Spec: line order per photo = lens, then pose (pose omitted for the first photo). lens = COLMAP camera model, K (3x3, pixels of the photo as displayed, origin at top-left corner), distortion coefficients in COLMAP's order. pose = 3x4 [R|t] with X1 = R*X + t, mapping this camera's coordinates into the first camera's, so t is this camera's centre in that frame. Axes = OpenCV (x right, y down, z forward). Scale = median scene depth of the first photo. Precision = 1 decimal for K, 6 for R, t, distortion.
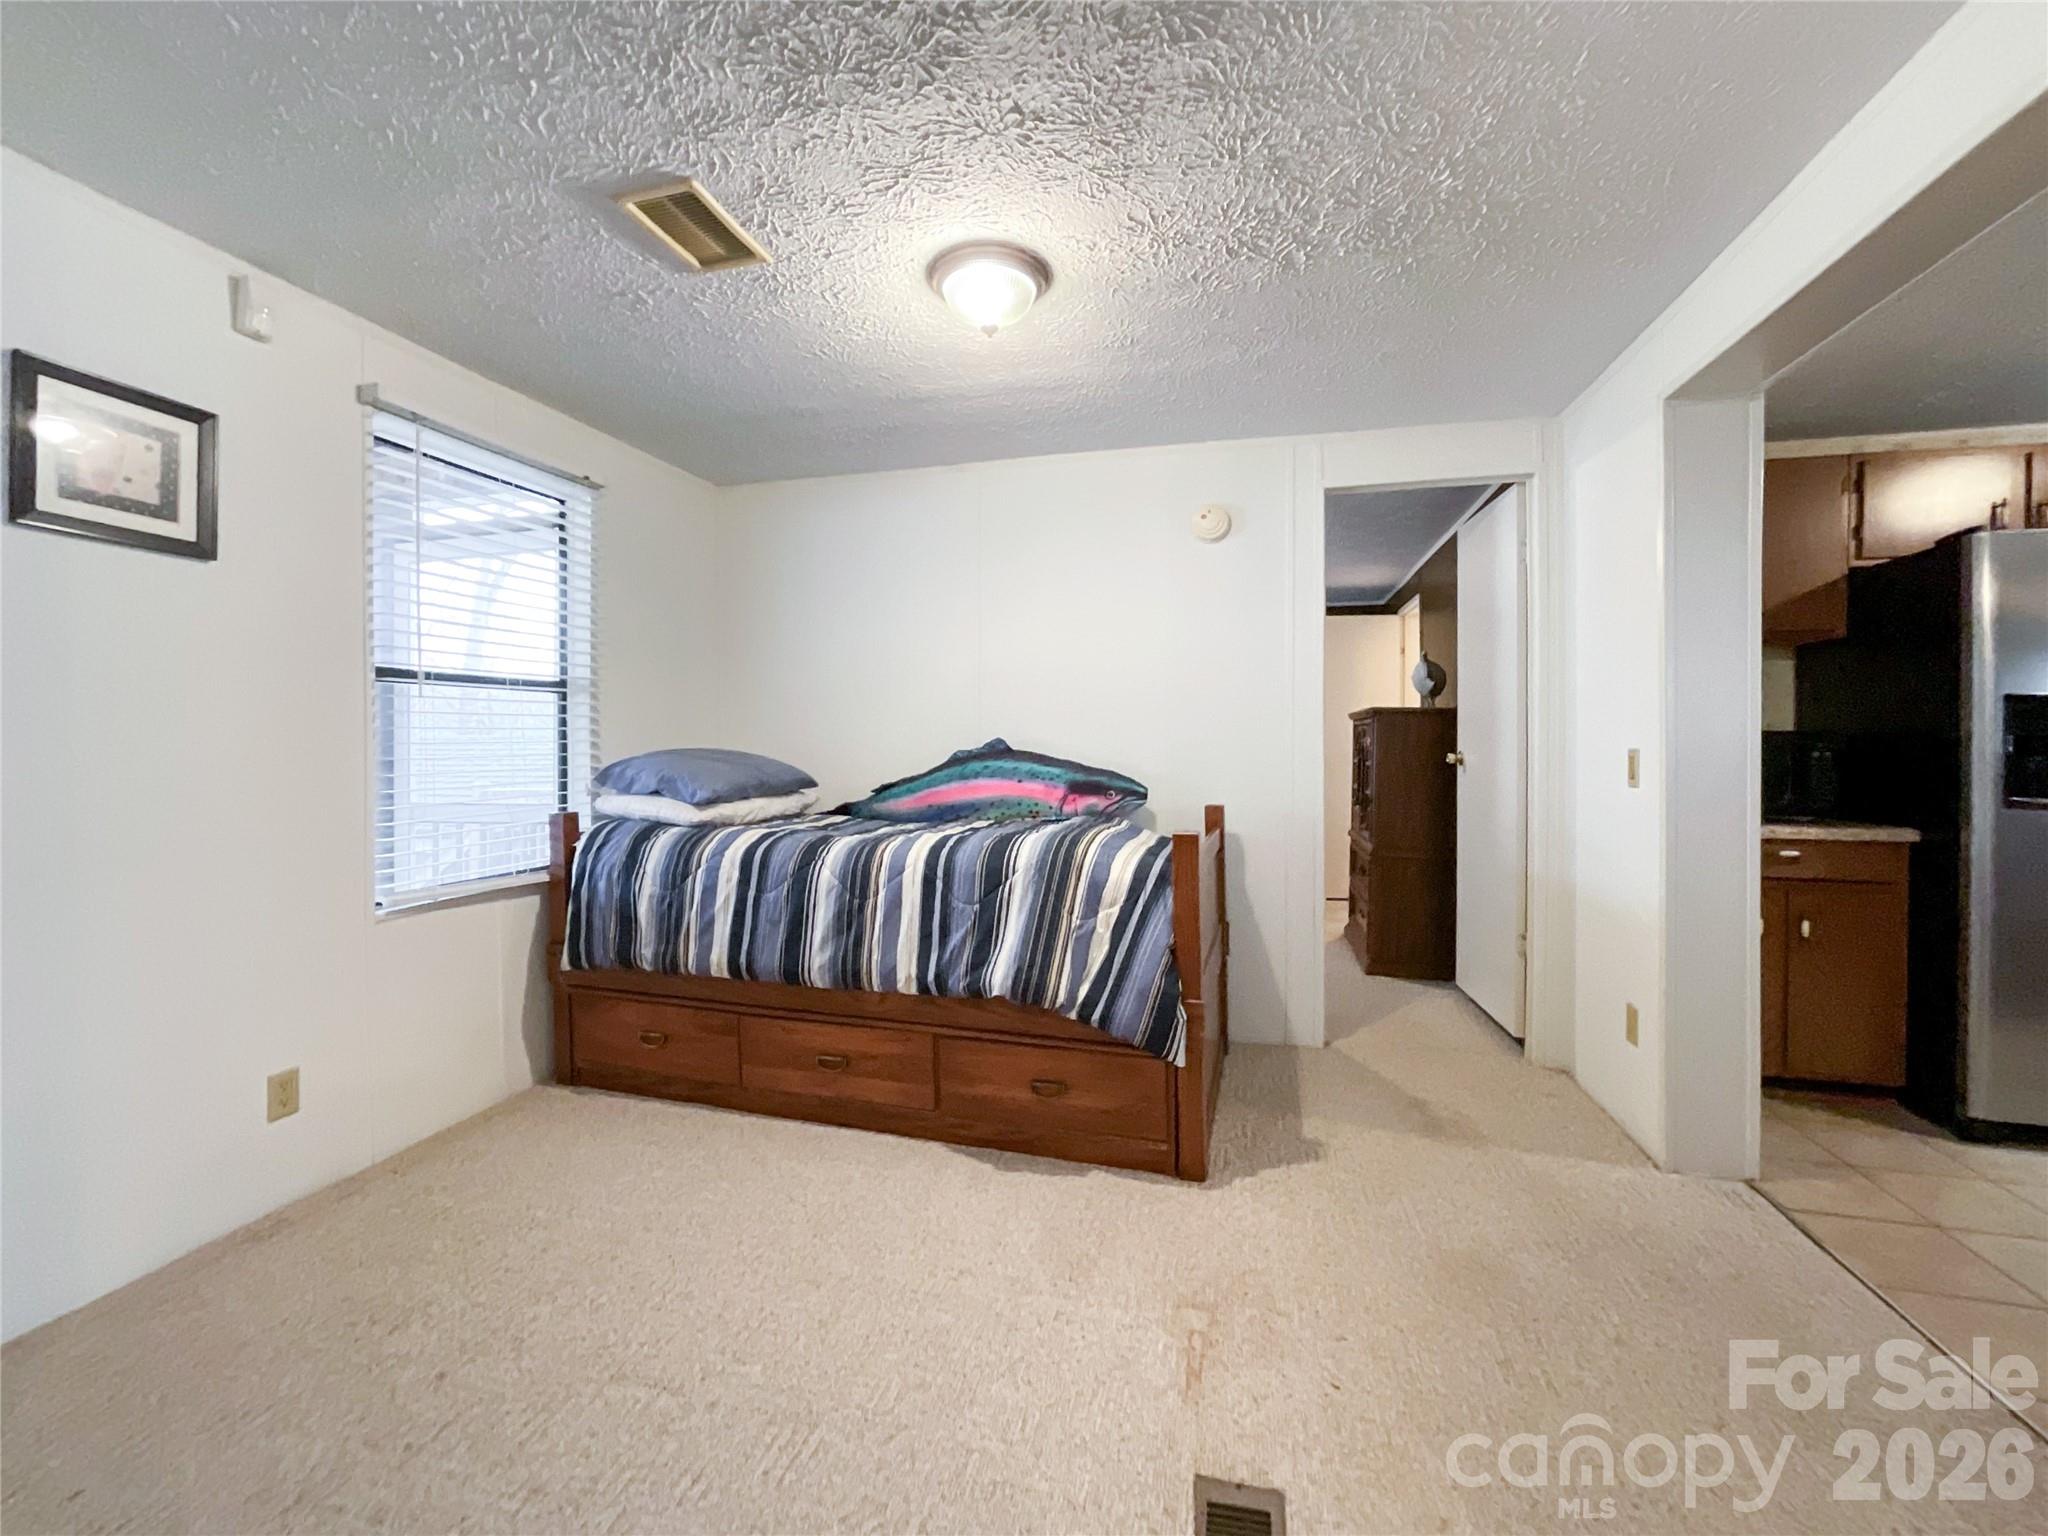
lens RADIAL K [[866.8, 0, 1018.0], [0, 866.8, 739.5], [0, 0, 1]] dist [-0.009660, 0.004625]
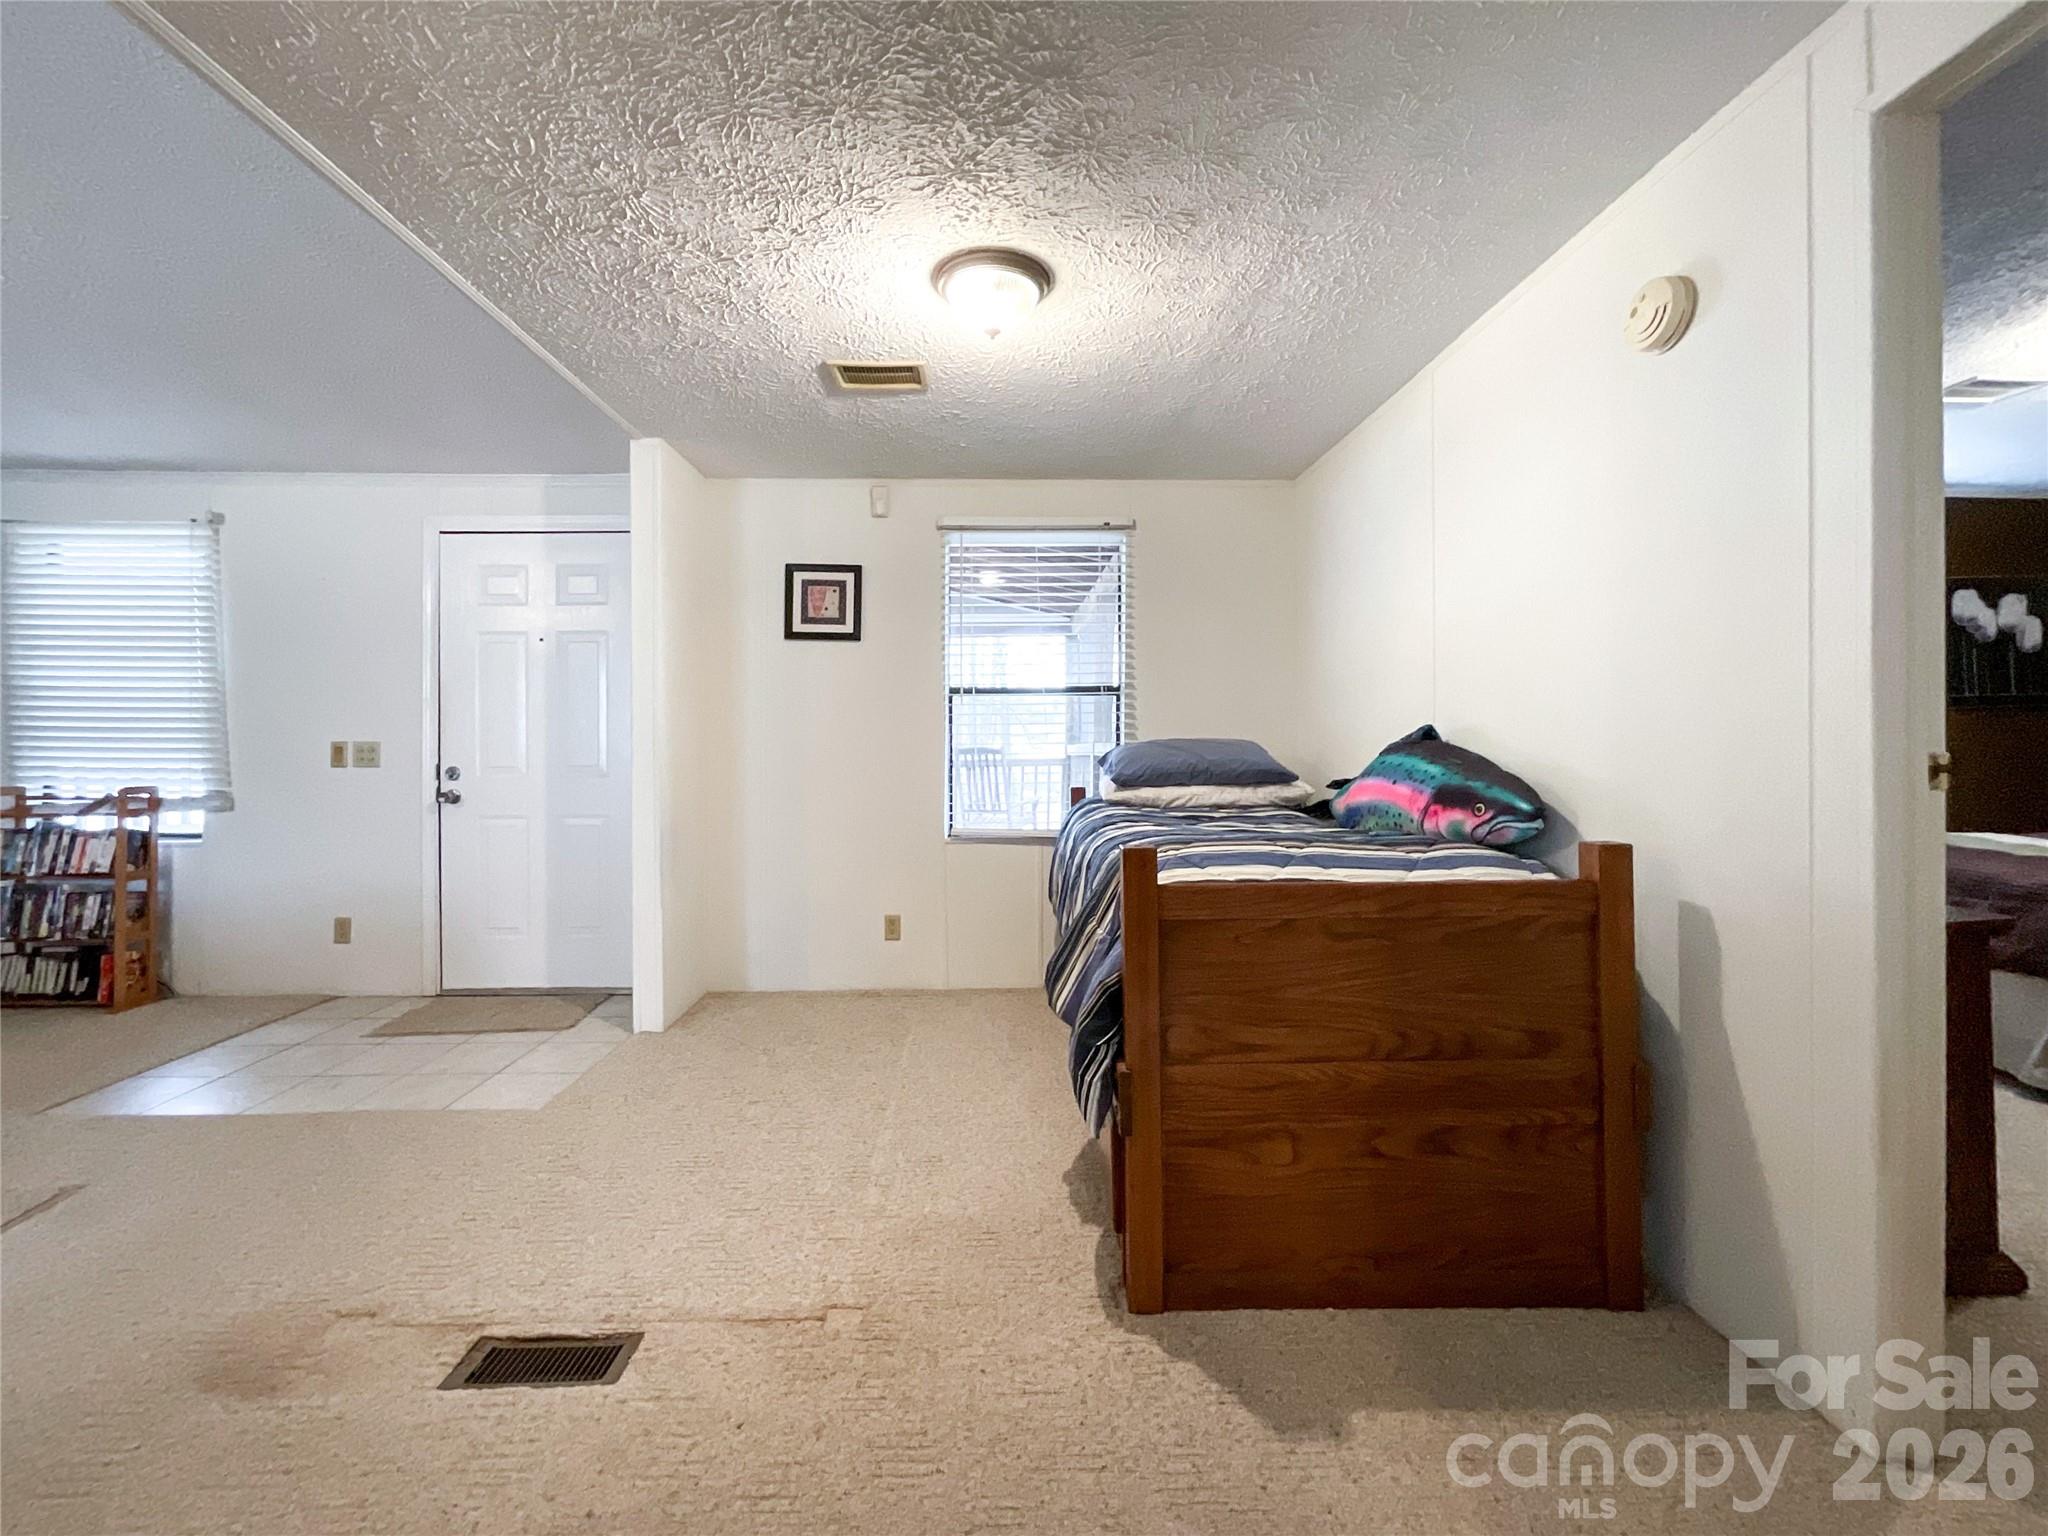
lens RADIAL K [[866.8, 0, 1040.5], [0, 866.8, 739.4], [0, 0, 1]] dist [-0.009660, 0.004625]
pose [[0.287364, 0.002200, -0.957819, 0.805219], [0.006790, 0.999968, 0.004334, 0.007031], [0.957797, -0.007749, 0.287340, 0.627727]]
